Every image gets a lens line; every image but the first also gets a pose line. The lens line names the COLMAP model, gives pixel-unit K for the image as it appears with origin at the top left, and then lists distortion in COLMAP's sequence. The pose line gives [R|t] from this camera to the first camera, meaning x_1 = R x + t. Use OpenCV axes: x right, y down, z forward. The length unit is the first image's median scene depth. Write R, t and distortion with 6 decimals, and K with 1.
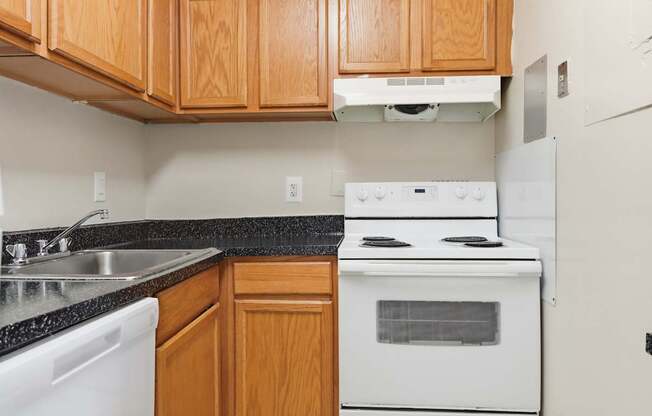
lens RADIAL K [[461.6, 0, 326.4], [0, 461.6, 202.3], [0, 0, 1]] dist [-0.006165, 0.000839]
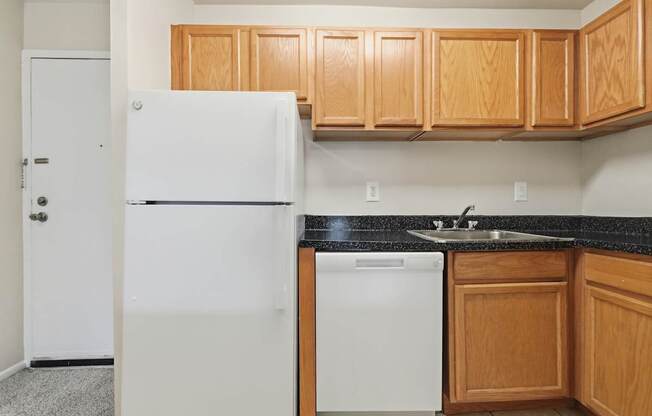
lens RADIAL K [[287.8, 0, 325.1], [0, 287.8, 207.0], [0, 0, 1]] dist [0.002002, -0.000069]
pose [[0.121032, 0.013463, -0.992557, 0.379474], [-0.005761, 0.999901, 0.012860, 0.009399], [0.992632, 0.004161, 0.121097, 0.226556]]
